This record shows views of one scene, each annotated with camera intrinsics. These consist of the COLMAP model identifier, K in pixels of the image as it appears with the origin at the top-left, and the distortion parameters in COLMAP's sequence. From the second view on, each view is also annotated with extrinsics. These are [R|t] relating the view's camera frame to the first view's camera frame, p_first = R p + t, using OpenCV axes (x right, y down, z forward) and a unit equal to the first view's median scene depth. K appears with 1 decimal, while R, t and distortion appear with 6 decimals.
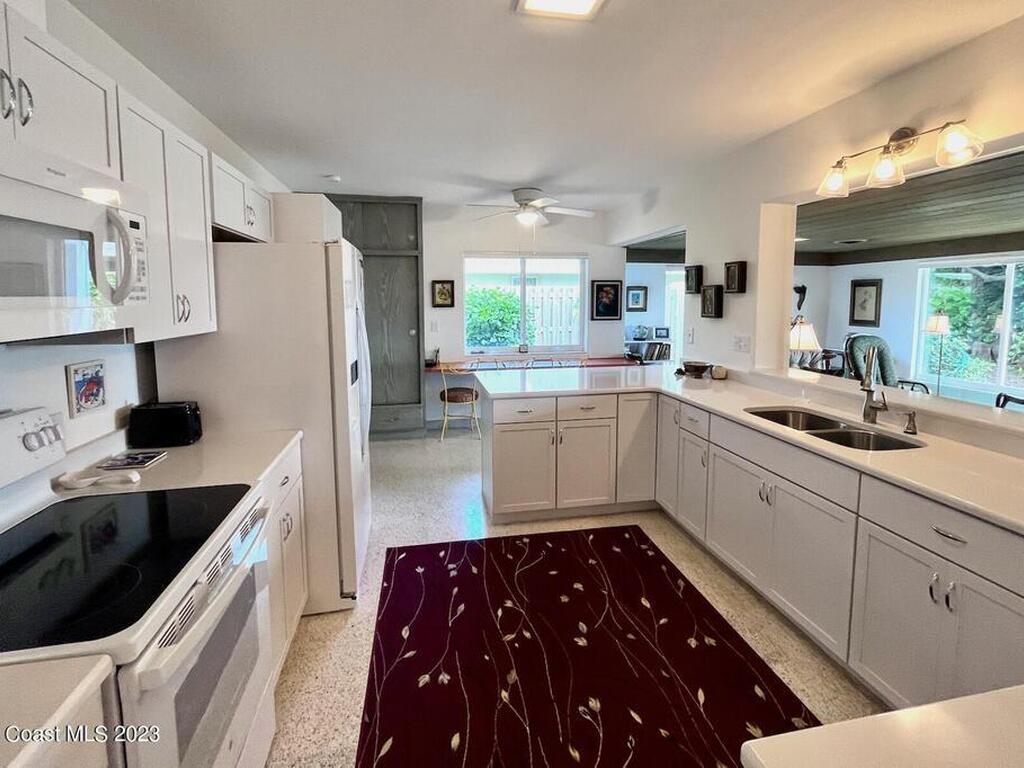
lens RADIAL K [[505.6, 0, 521.0], [0, 505.6, 349.8], [0, 0, 1]] dist [-0.000682, -0.004549]
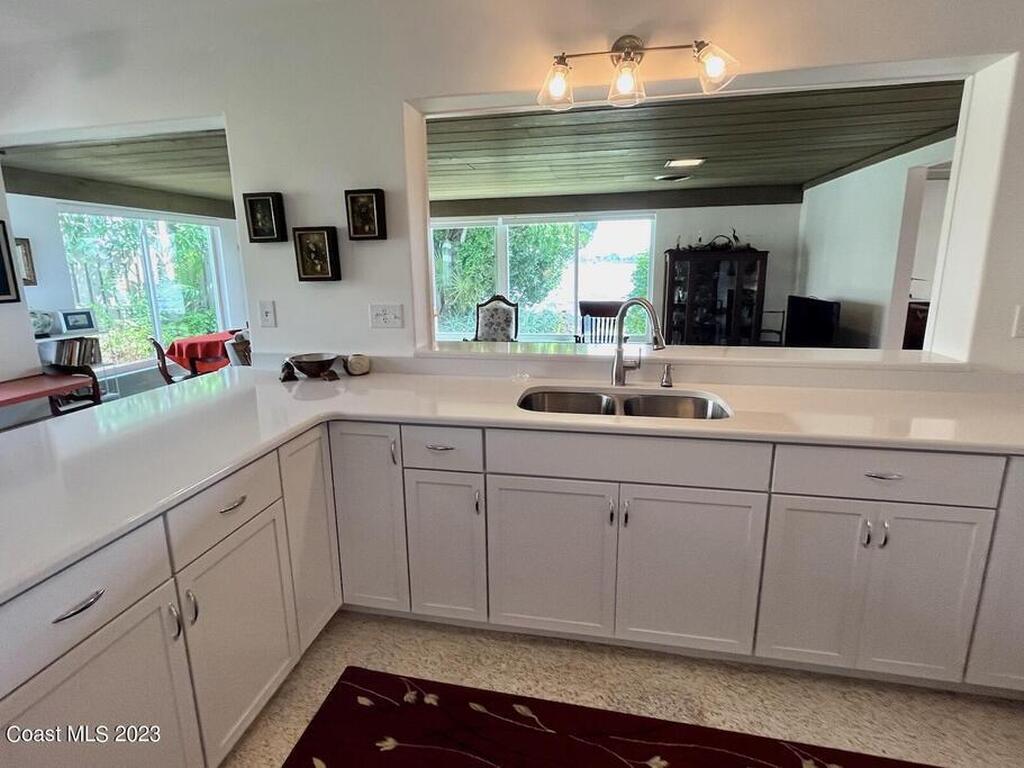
lens RADIAL K [[505.6, 0, 497.8], [0, 505.6, 368.6], [0, 0, 1]] dist [-0.000682, -0.004549]
pose [[0.386553, -0.190849, 0.902305, -0.095342], [0.106818, 0.981035, 0.161740, -0.027149], [-0.916060, 0.033861, 0.399608, 0.431448]]
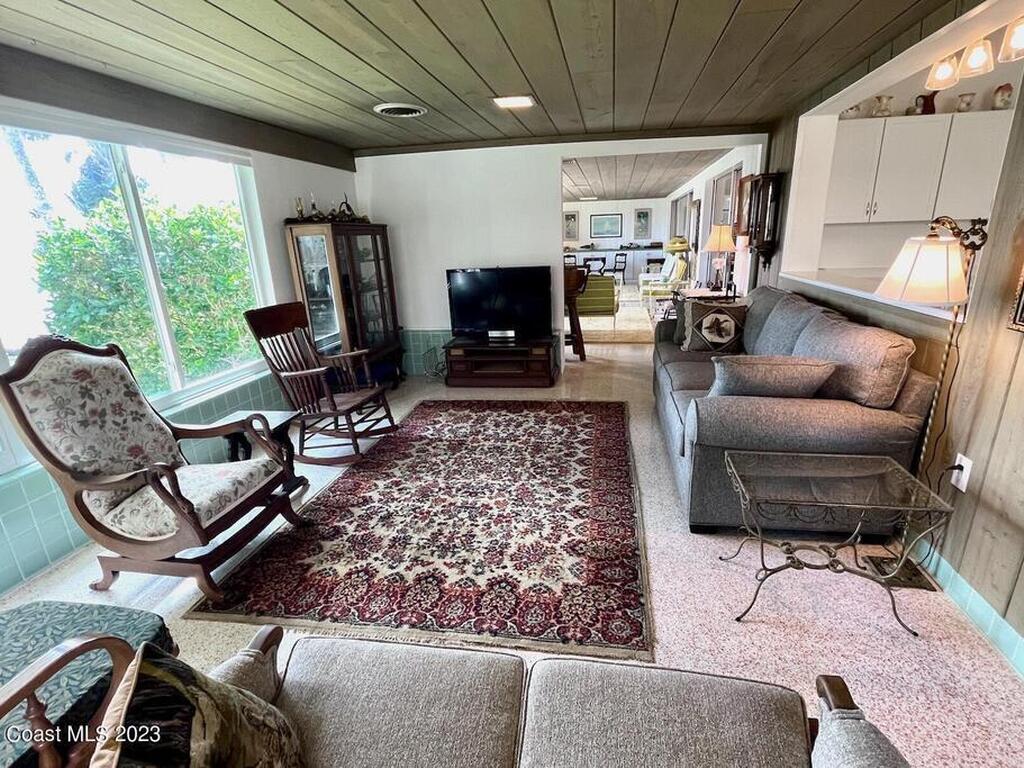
lens RADIAL K [[505.6, 0, 534.1], [0, 505.6, 399.9], [0, 0, 1]] dist [-0.000682, -0.004549]
pose [[-0.929296, -0.080783, 0.360394, 0.523033], [0.073452, 0.915871, 0.394695, -0.089479], [-0.361959, 0.393260, -0.845182, 1.147684]]
